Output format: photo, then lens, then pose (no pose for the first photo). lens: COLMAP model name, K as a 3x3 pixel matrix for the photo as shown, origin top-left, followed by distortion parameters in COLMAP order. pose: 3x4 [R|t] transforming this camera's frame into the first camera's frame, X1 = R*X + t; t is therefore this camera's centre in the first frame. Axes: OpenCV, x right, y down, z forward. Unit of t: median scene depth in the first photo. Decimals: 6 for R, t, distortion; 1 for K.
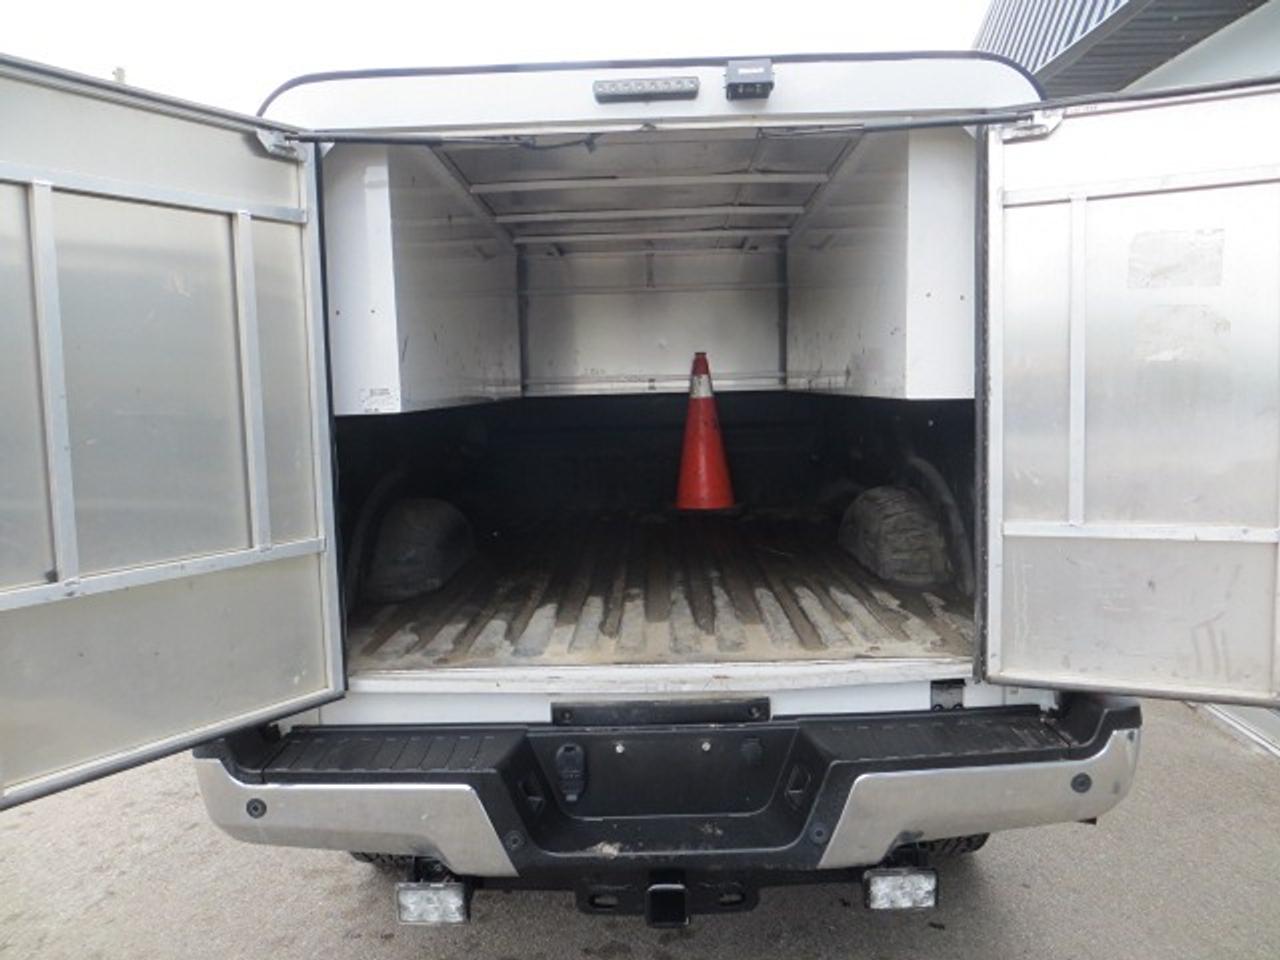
lens RADIAL K [[937.0, 0, 639.9], [0, 937.0, 476.5], [0, 0, 1]] dist [-0.000306, 0.002305]
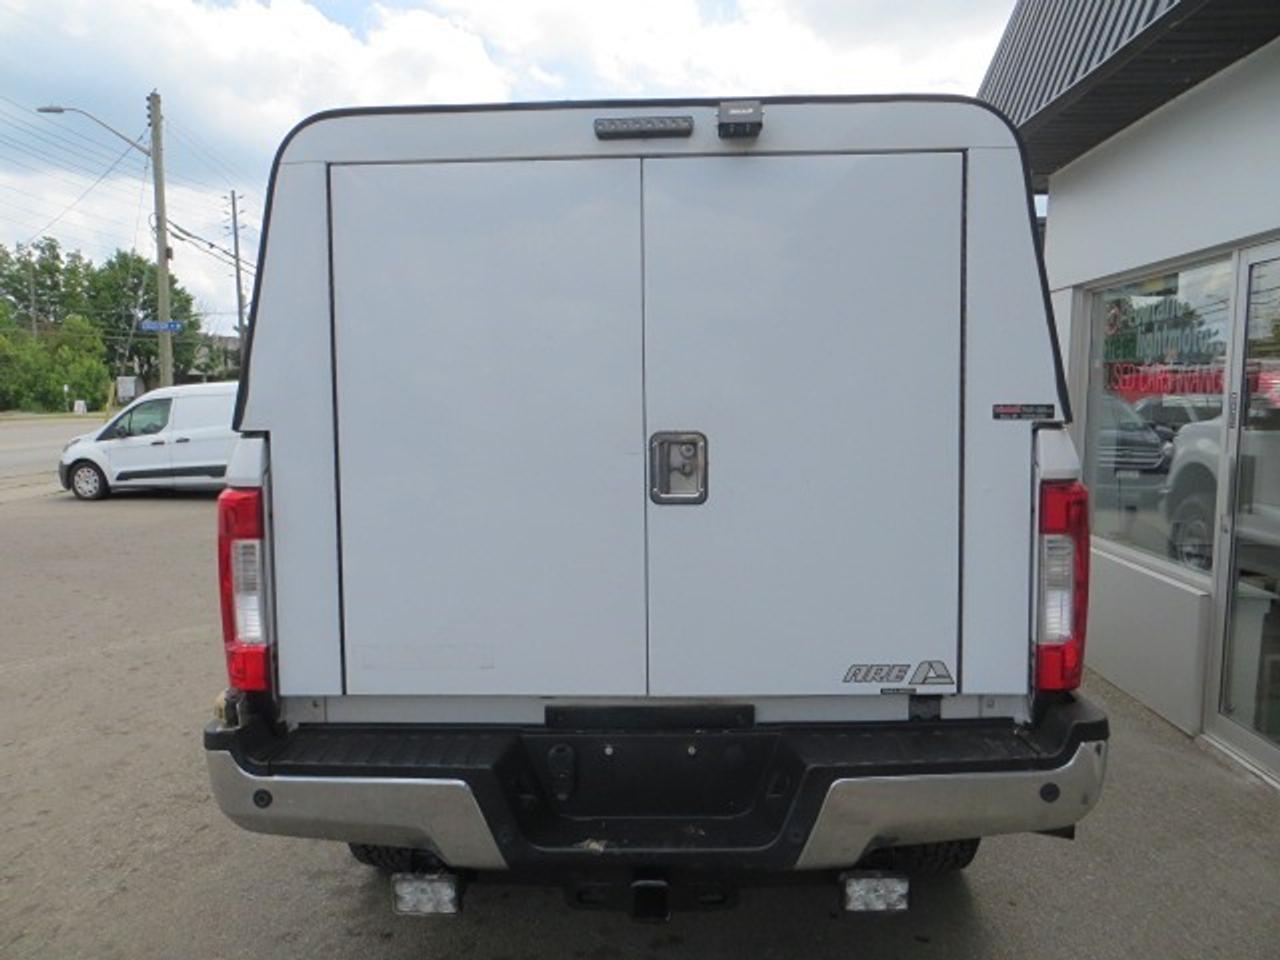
lens RADIAL K [[941.2, 0, 640.0], [0, 941.2, 480.0], [0, 0, 1]] dist [-0.000616, -0.001676]
pose [[0.999600, 0.018860, -0.021068, 0.029419], [-0.019363, 0.999526, -0.023938, 0.012968], [0.020607, 0.024337, 0.999491, -0.056214]]
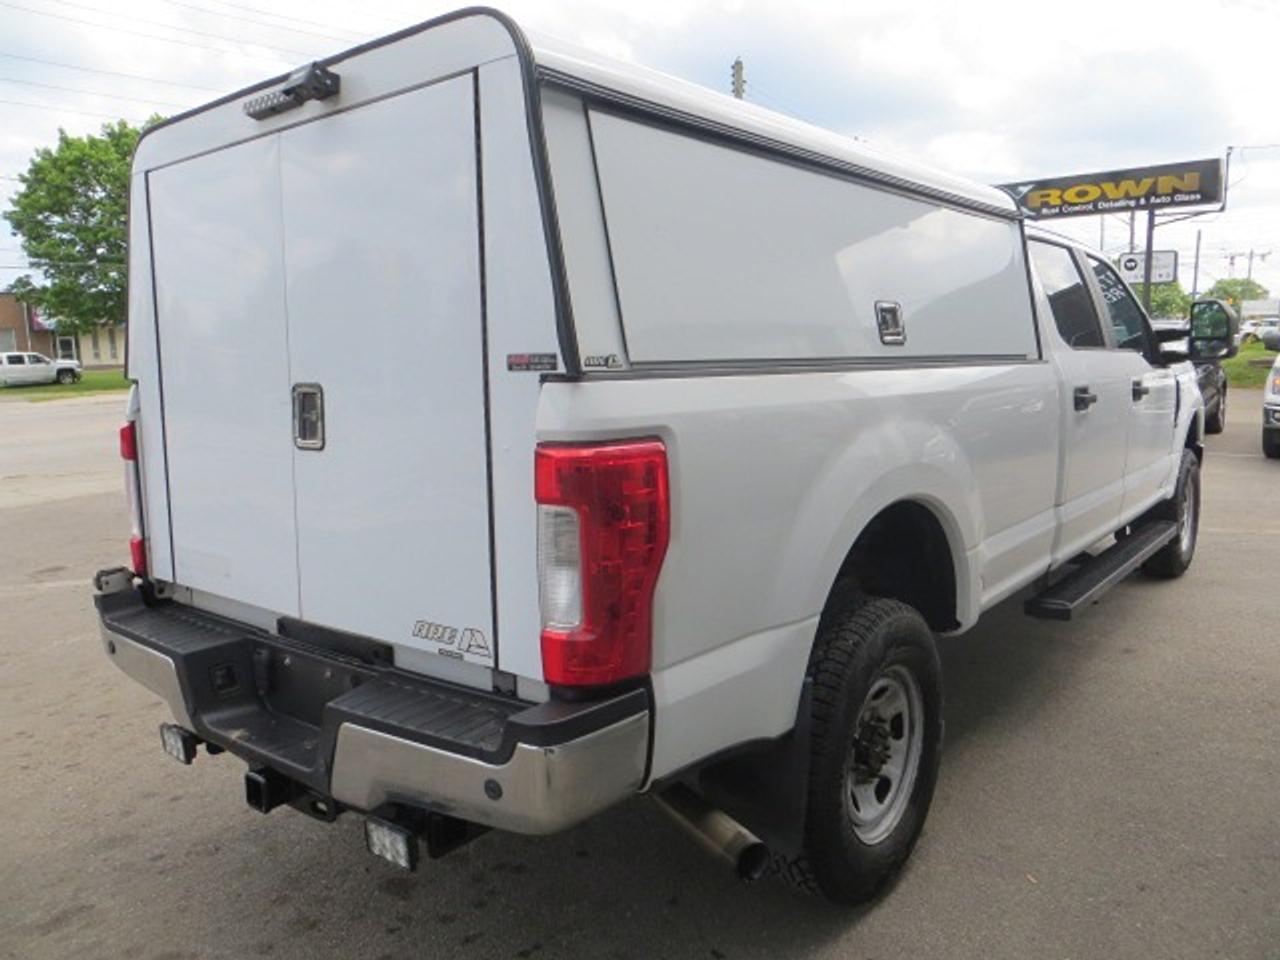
lens RADIAL K [[957.4, 0, 640.0], [0, 957.4, 480.0], [0, 0, 1]] dist [-0.002247, -0.001459]
pose [[0.784931, 0.086019, -0.613582, 1.054114], [-0.059847, 0.996211, 0.063101, -0.045089], [0.616686, -0.012809, 0.787105, 0.314473]]
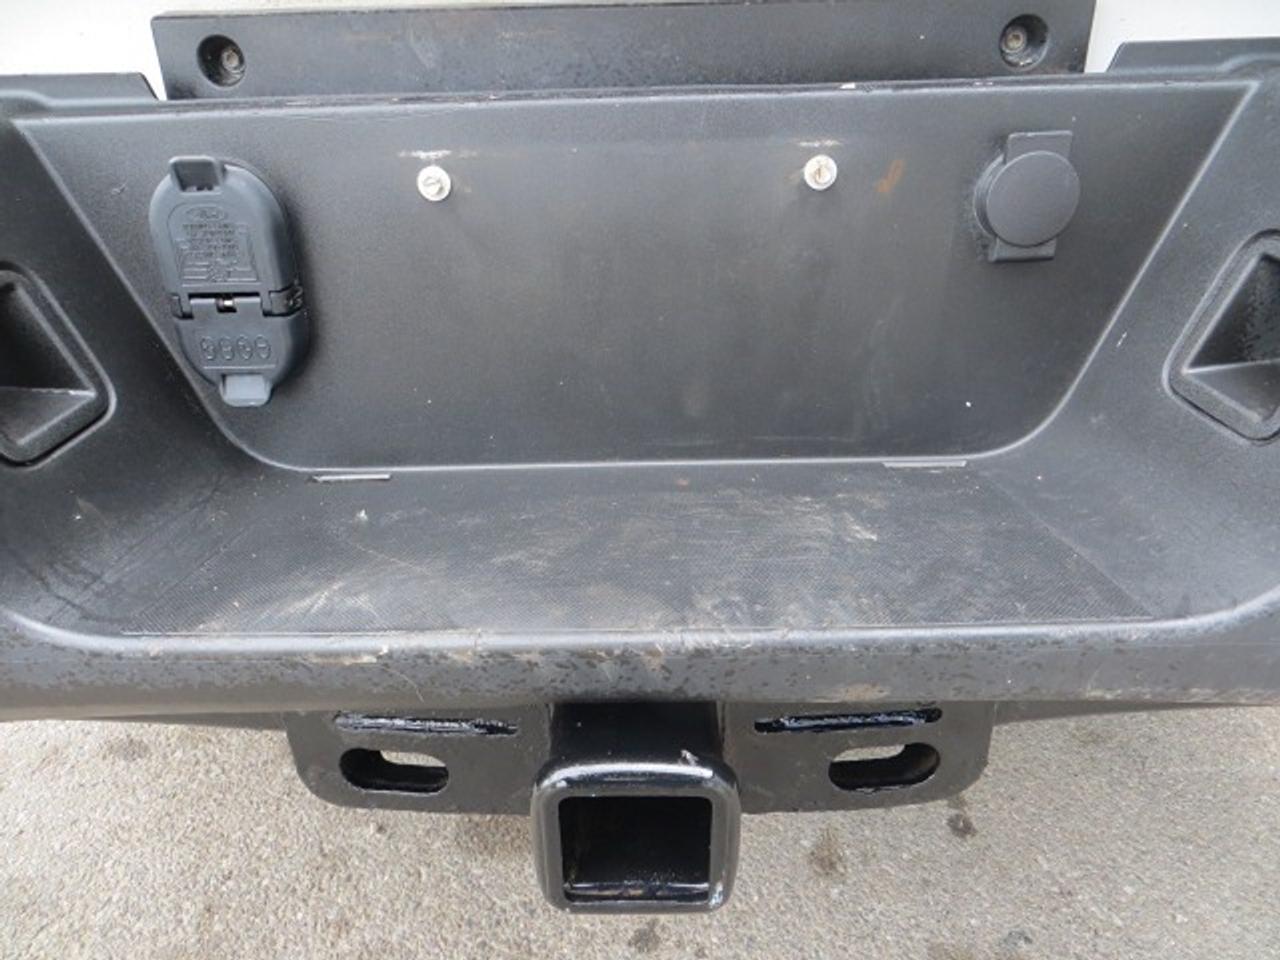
lens RADIAL K [[941.2, 0, 640.0], [0, 941.2, 480.0], [0, 0, 1]] dist [-0.000616, -0.001676]
pose [[0.999906, 0.009550, -0.009842, 0.030596], [-0.005278, 0.930375, 0.366572, 0.273328], [0.012658, -0.366485, 0.930338, 0.763337]]
